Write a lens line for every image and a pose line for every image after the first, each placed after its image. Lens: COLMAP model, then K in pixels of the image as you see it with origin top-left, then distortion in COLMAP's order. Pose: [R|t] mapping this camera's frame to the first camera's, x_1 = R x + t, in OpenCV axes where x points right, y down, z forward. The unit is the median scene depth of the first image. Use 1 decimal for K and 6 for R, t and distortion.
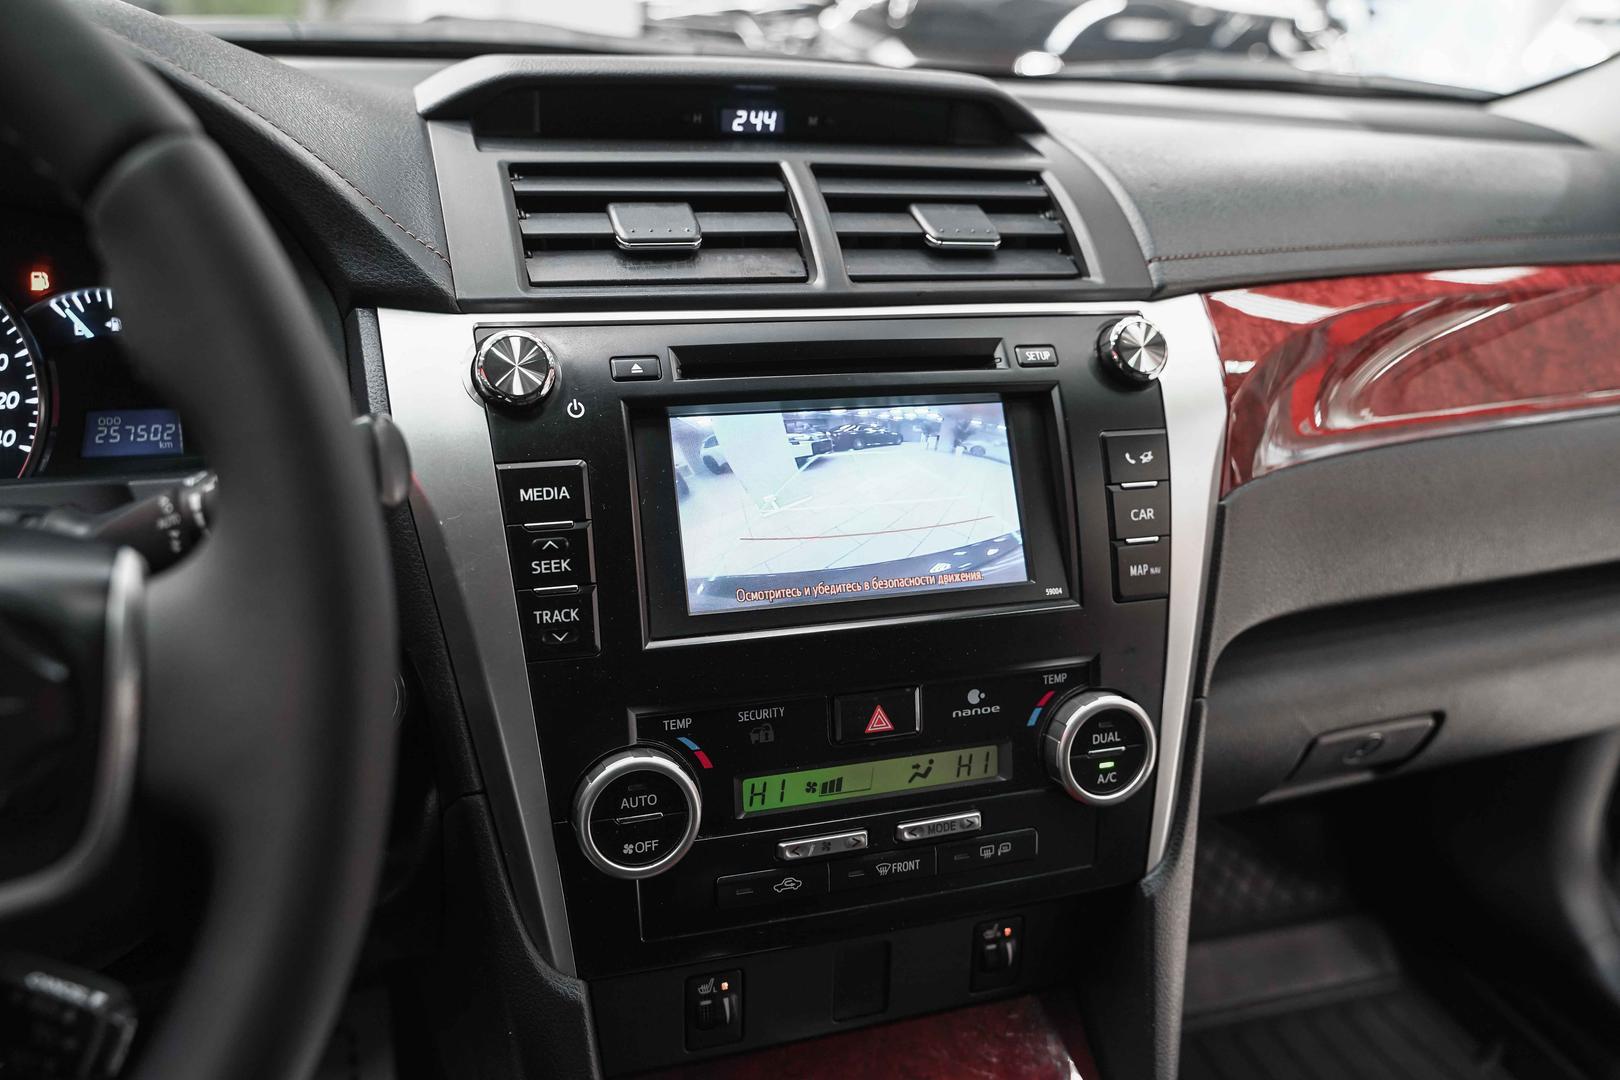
lens RADIAL K [[1326.9, 0, 807.6], [0, 1326.9, 529.9], [0, 0, 1]] dist [-0.004263, -0.003125]
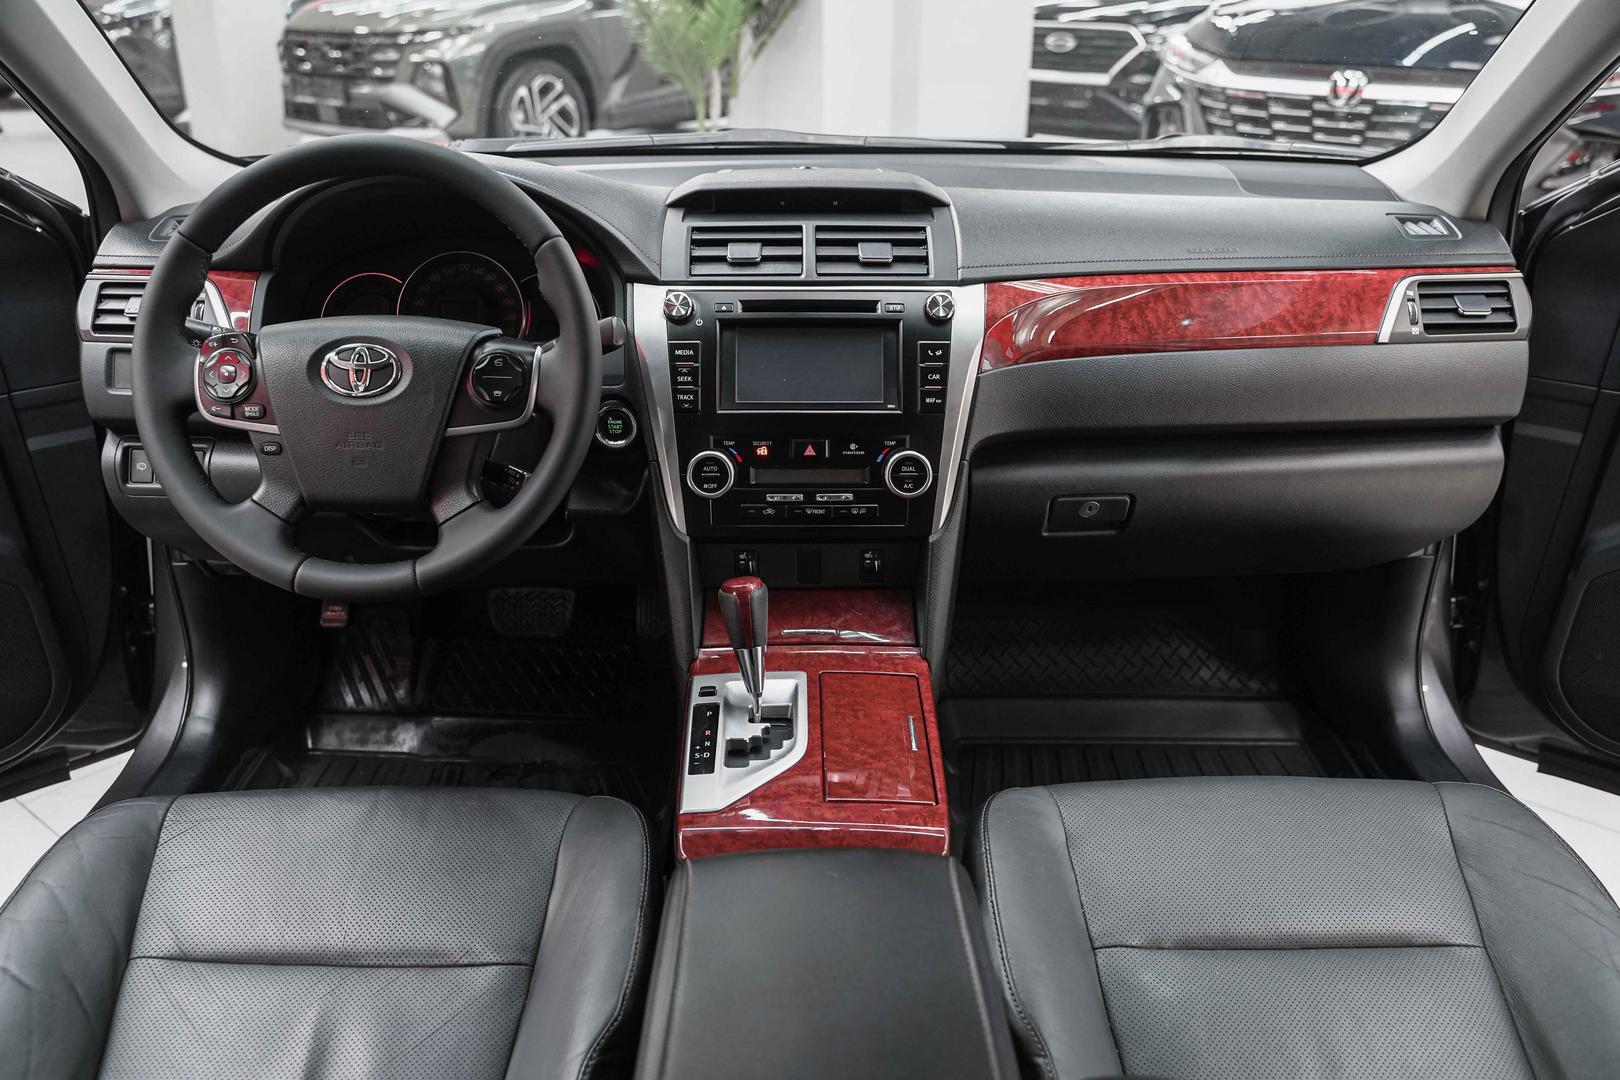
lens RADIAL K [[1299.2, 0, 809.5], [0, 1299.2, 538.3], [0, 0, 1]] dist [-0.008833, -0.003787]
pose [[0.949768, 0.077890, -0.303107, 0.783718], [-0.069831, 0.996859, 0.037356, 0.209029], [0.305064, -0.014313, 0.952224, -1.302230]]
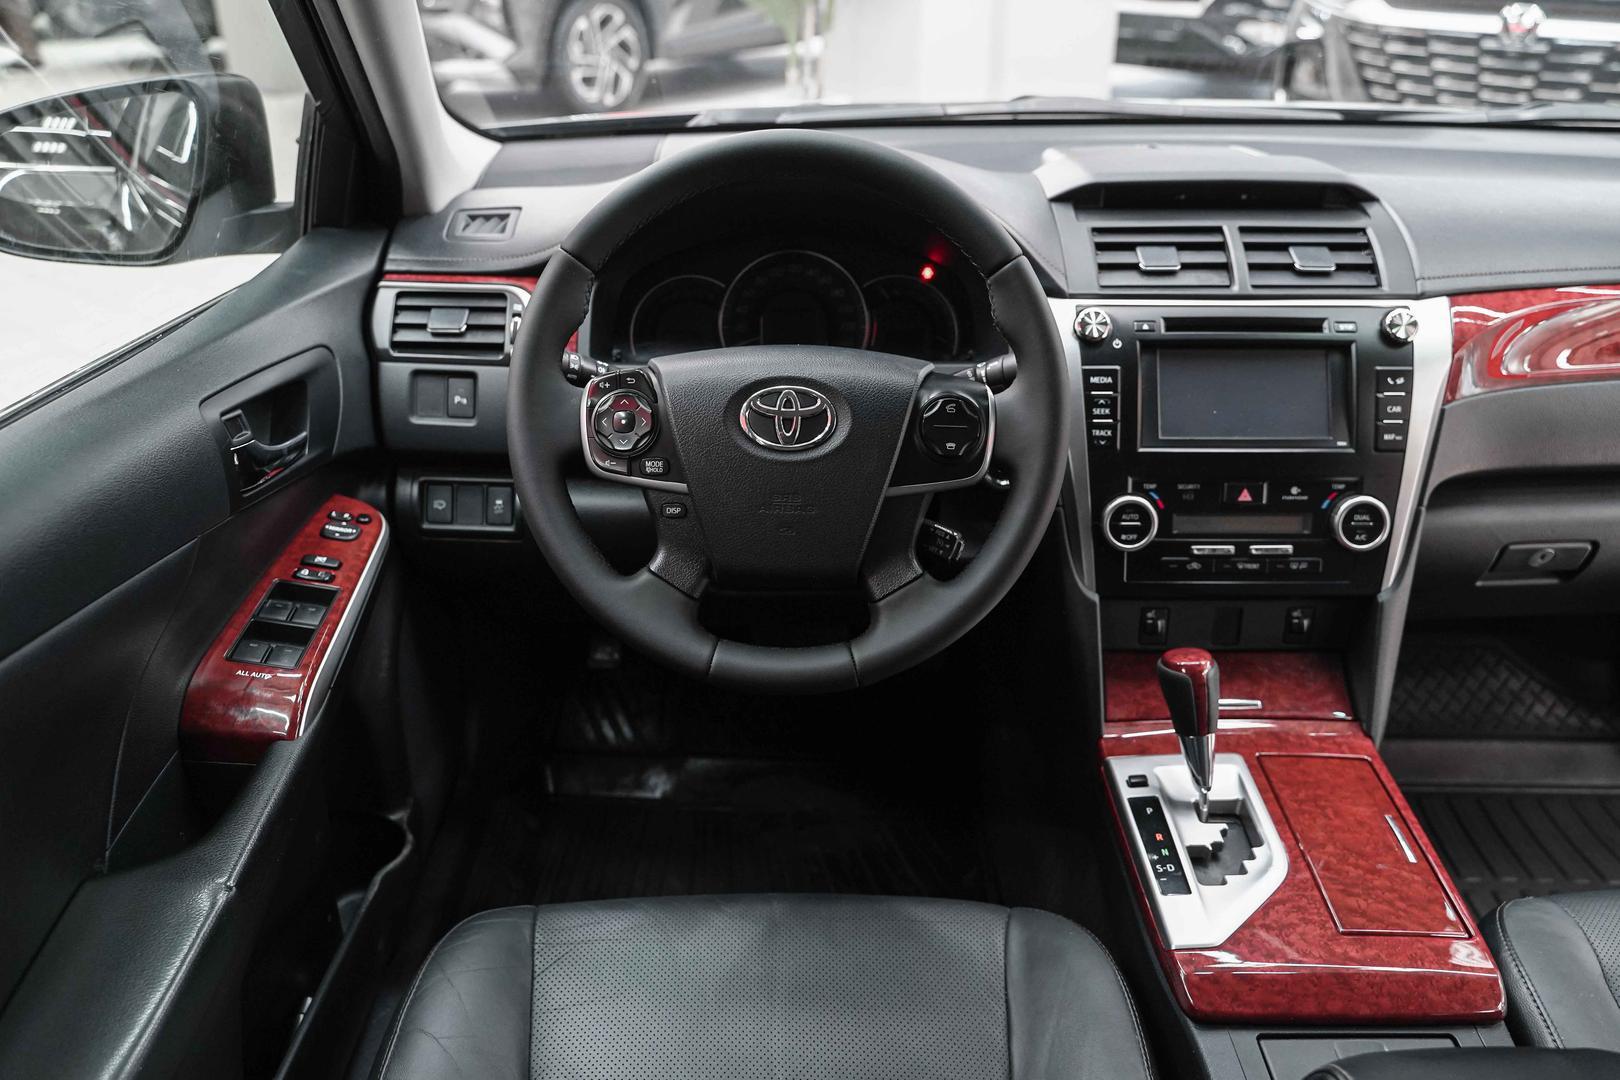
lens RADIAL K [[1333.5, 0, 810.0], [0, 1333.5, 526.7], [0, 0, 1]] dist [-0.005579, -0.001442]
pose [[0.946496, 0.091531, -0.309463, 0.057296], [-0.072186, 0.994685, 0.073419, 0.082802], [0.314538, -0.047152, 0.948073, -1.221713]]
